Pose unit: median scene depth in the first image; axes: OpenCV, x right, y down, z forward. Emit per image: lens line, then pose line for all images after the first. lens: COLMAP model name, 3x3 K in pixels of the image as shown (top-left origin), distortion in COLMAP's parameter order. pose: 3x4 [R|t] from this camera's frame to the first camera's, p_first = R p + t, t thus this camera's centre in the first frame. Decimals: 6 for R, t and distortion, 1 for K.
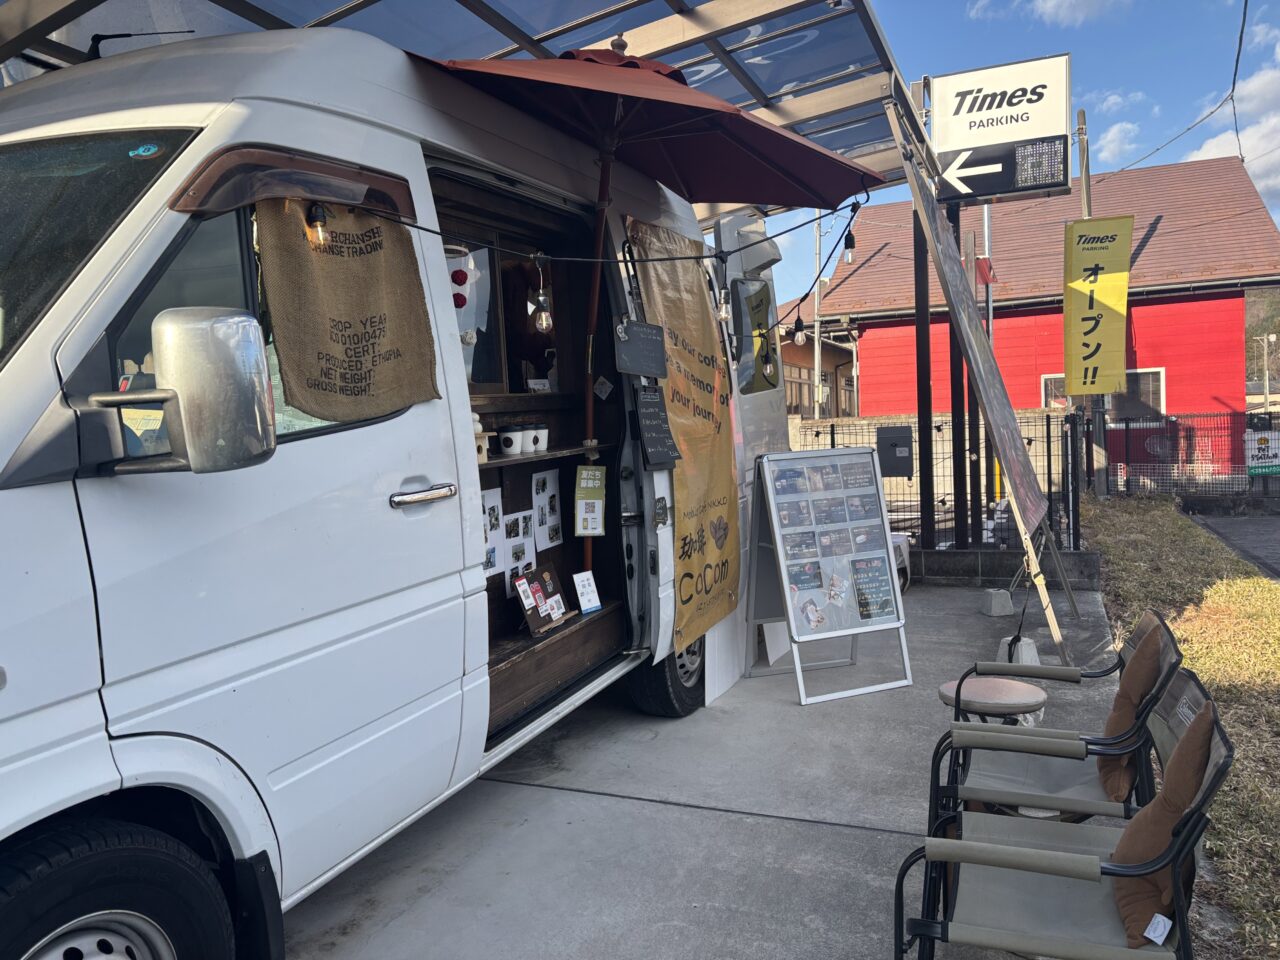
lens RADIAL K [[954.9, 0, 643.4], [0, 954.9, 481.9], [0, 0, 1]] dist [0.018973, -0.014617]
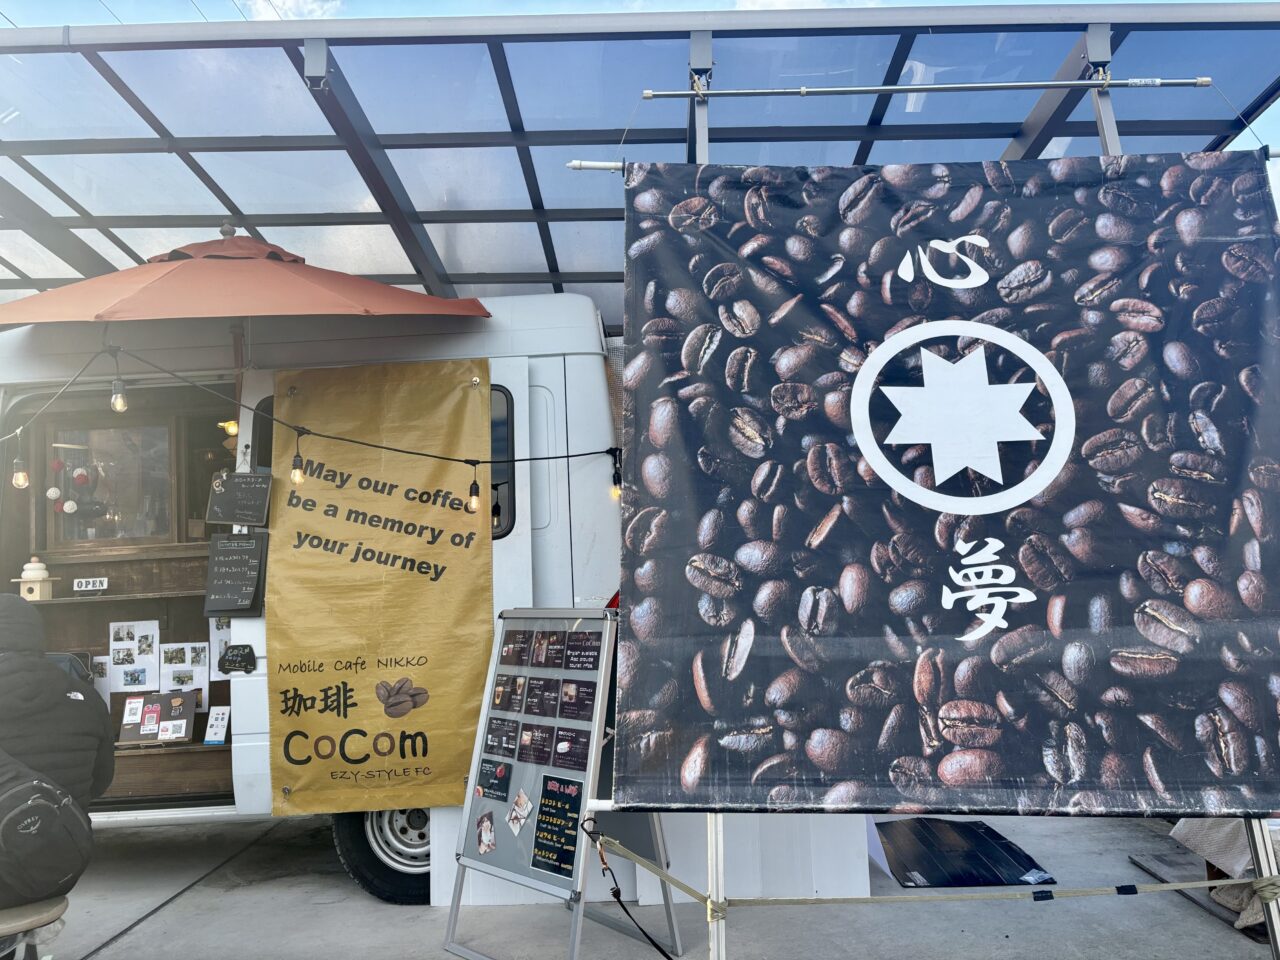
lens RADIAL K [[954.9, 0, 647.2], [0, 954.9, 473.0], [0, 0, 1]] dist [0.018973, -0.014617]
pose [[0.373681, -0.049470, -0.926237, 1.129264], [-0.042901, 0.996586, -0.070536, -0.112282], [0.926565, 0.066095, 0.370283, 1.015925]]
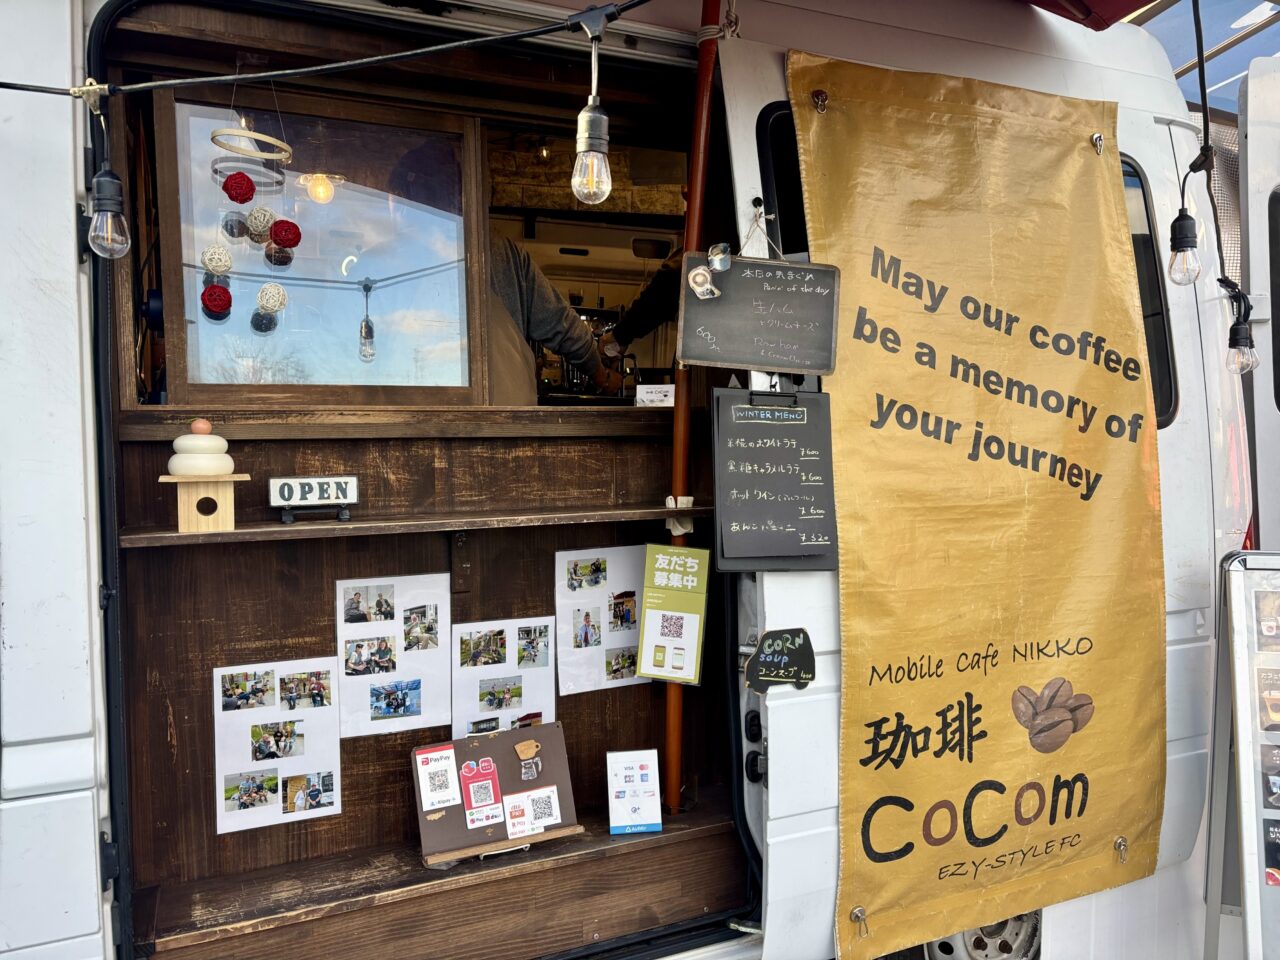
lens RADIAL K [[954.9, 0, 639.3], [0, 954.9, 475.2], [0, 0, 1]] dist [0.018973, -0.014617]
pose [[0.735352, 0.057131, -0.675273, 0.278181], [-0.075417, 0.997150, 0.002236, -0.055345], [0.673476, 0.049283, 0.737565, 0.603853]]
